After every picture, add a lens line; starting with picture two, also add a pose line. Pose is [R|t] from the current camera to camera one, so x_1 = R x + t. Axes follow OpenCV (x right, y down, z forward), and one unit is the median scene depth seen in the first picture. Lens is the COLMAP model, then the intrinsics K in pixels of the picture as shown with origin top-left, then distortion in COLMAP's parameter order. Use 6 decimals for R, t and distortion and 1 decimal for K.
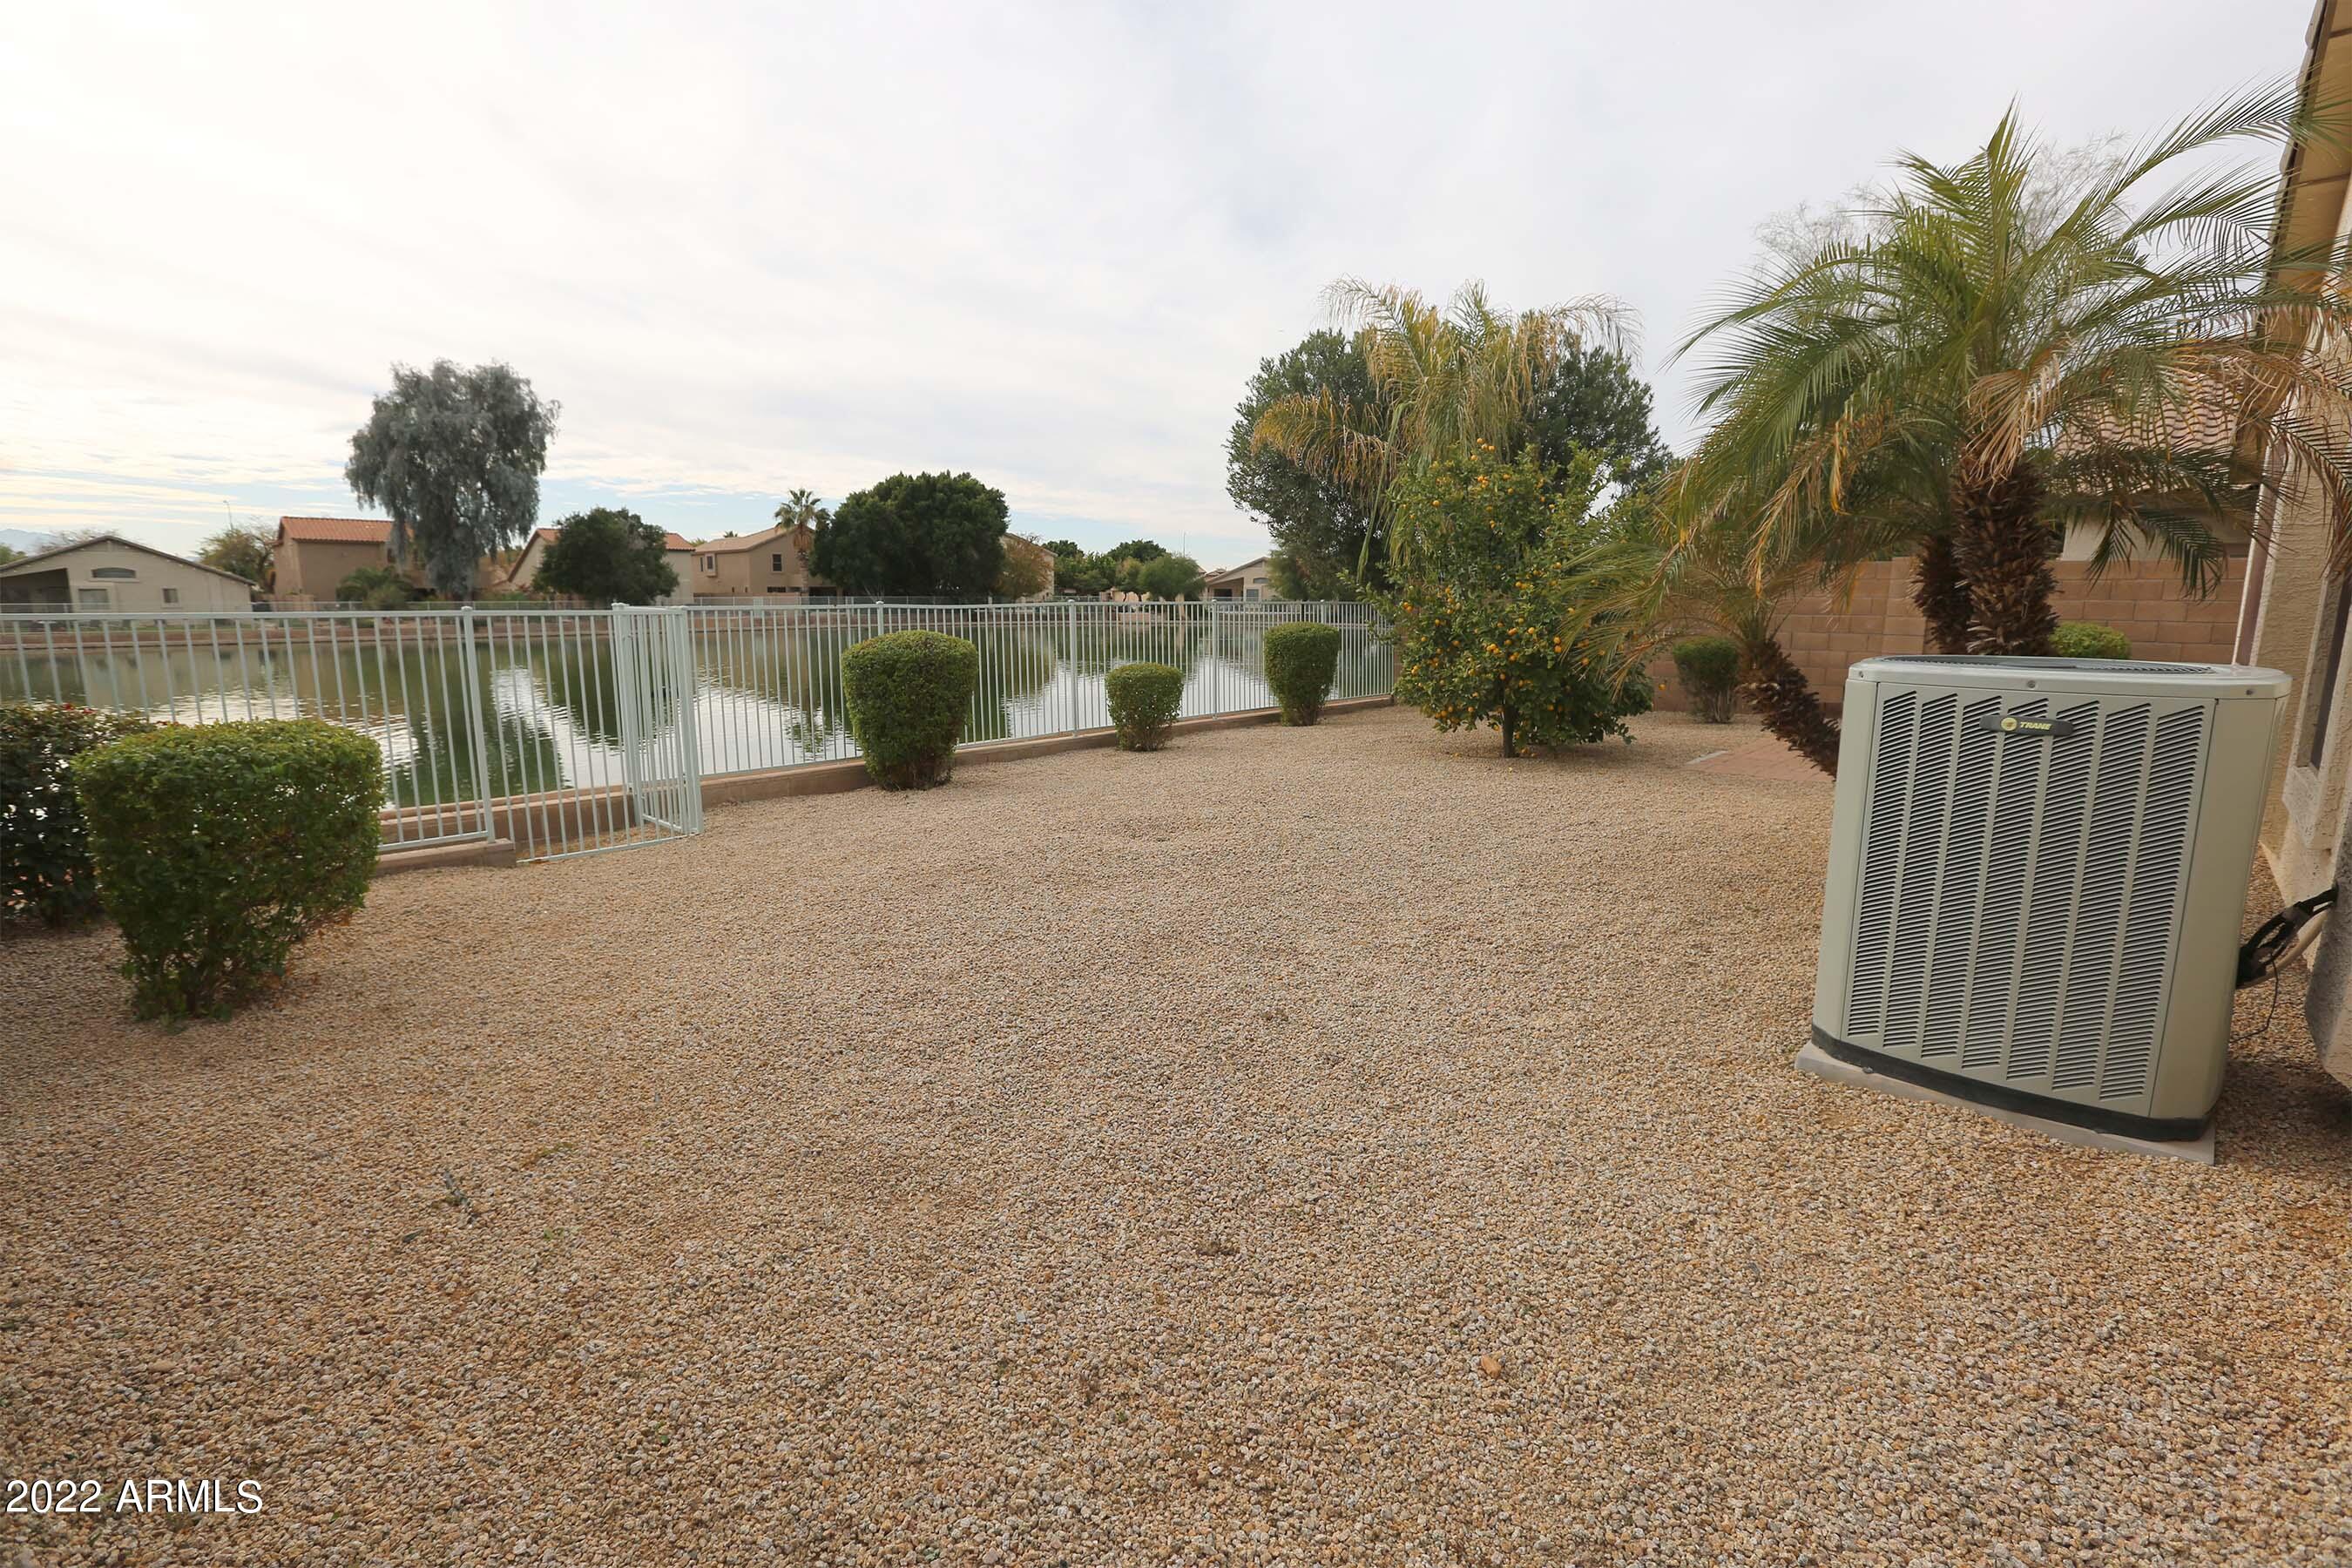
lens RADIAL K [[1066.8, 0, 1171.2], [0, 1066.8, 775.4], [0, 0, 1]] dist [-0.047628, 0.017550]
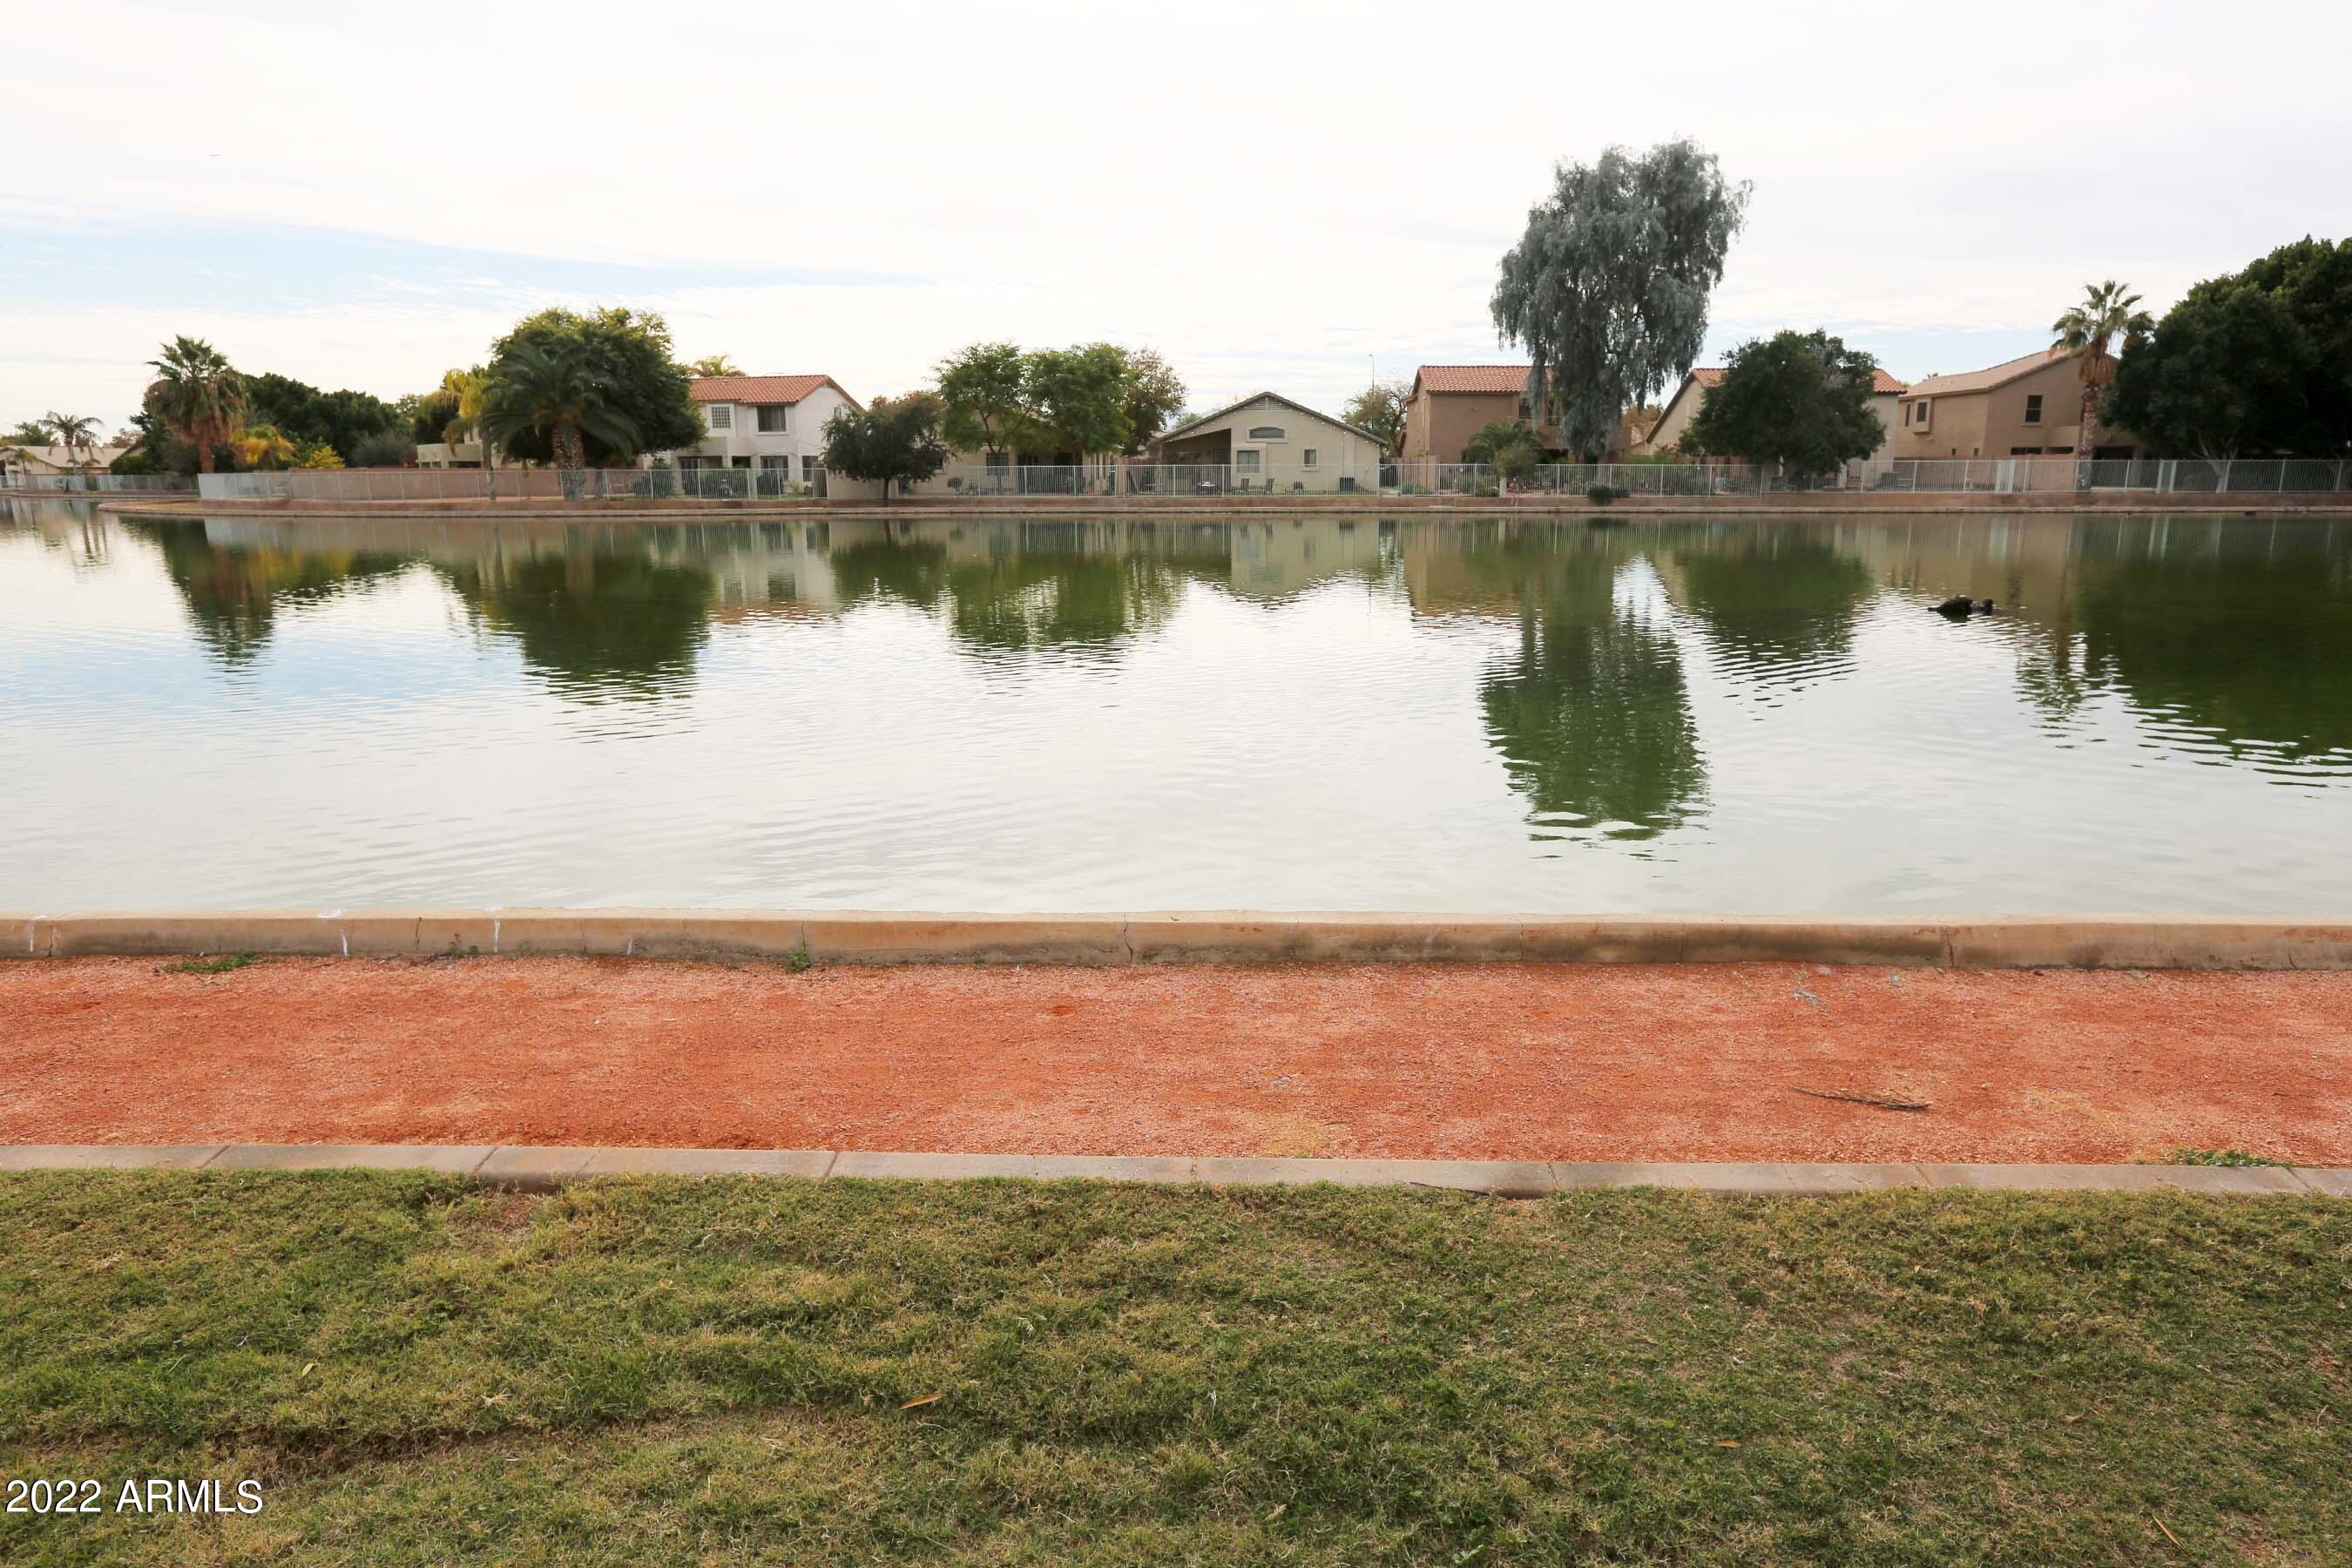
lens RADIAL K [[1418.4, 0, 1214.4], [0, 1418.4, 770.4], [0, 0, 1]] dist [-0.045467, 0.040078]
pose [[0.672111, 0.146630, -0.725787, -0.085798], [-0.117238, 0.988906, 0.091220, -0.007389], [0.731110, 0.023780, 0.681845, 0.100955]]
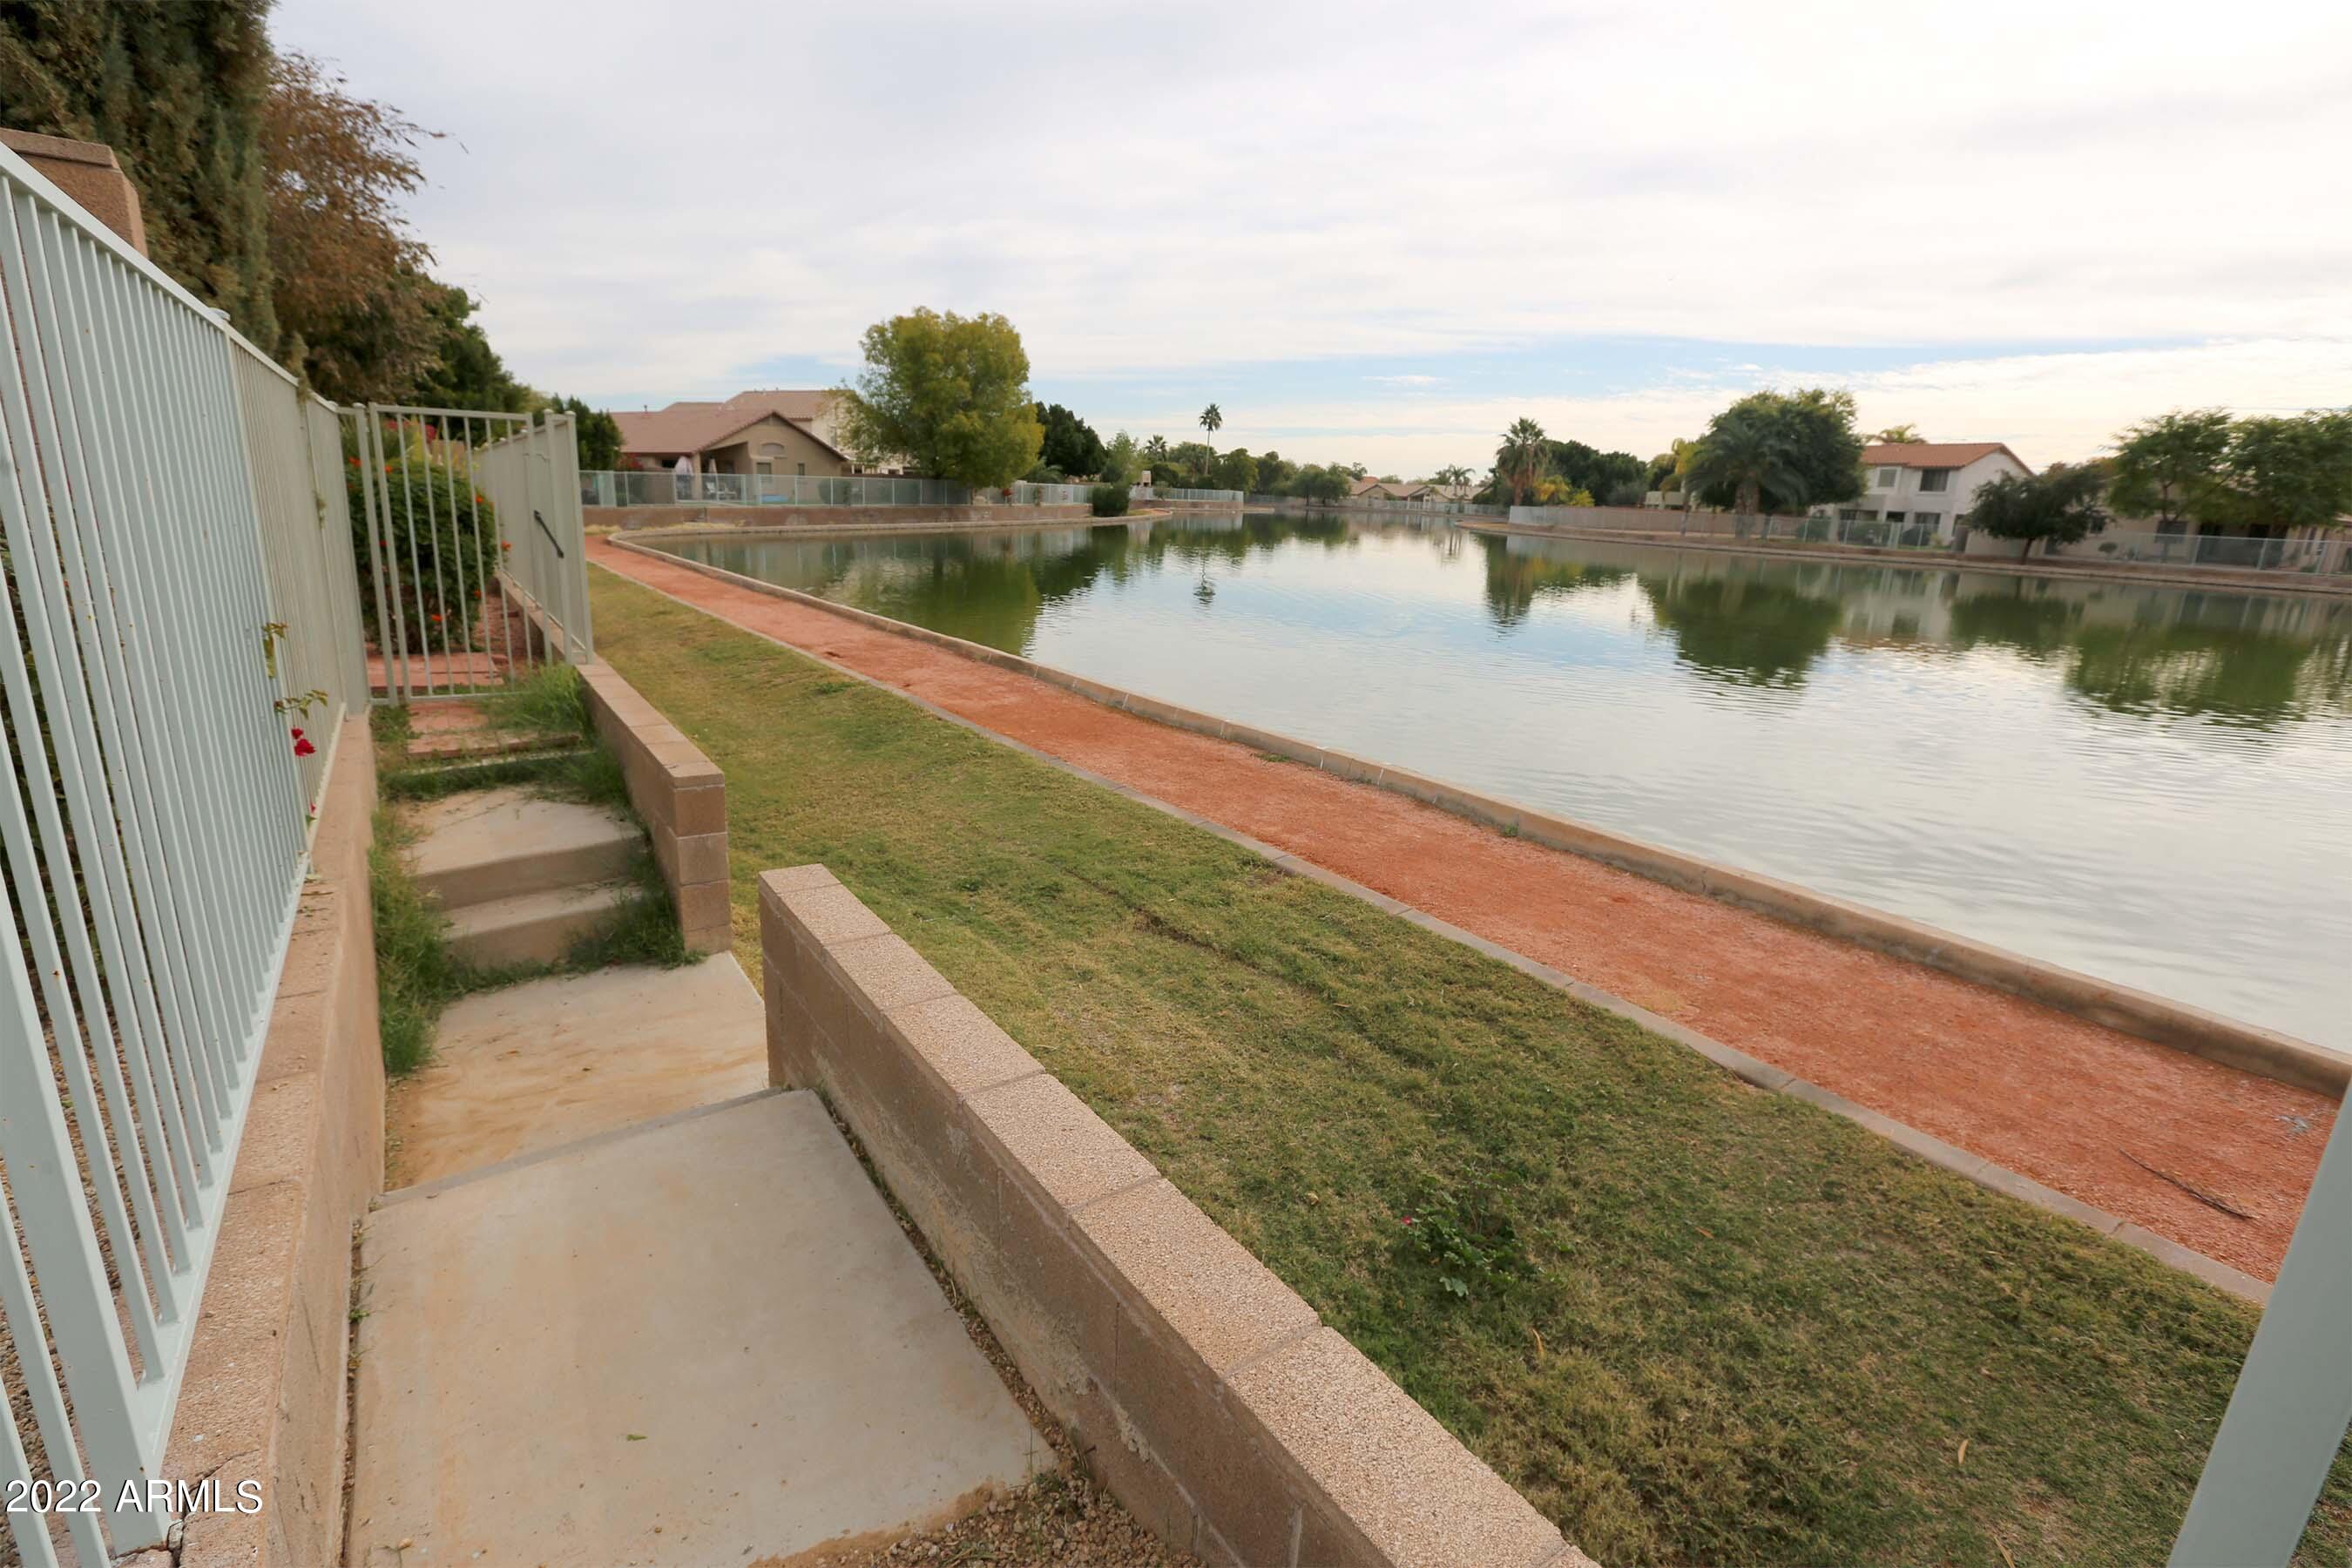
lens RADIAL K [[1066.8, 0, 1171.2], [0, 1066.8, 775.4], [0, 0, 1]] dist [-0.047628, 0.017550]
pose [[-0.193668, 0.240754, -0.951068, -0.056591], [-0.198066, 0.939865, 0.278251, -0.013472], [0.960865, 0.242263, -0.134337, 0.120950]]
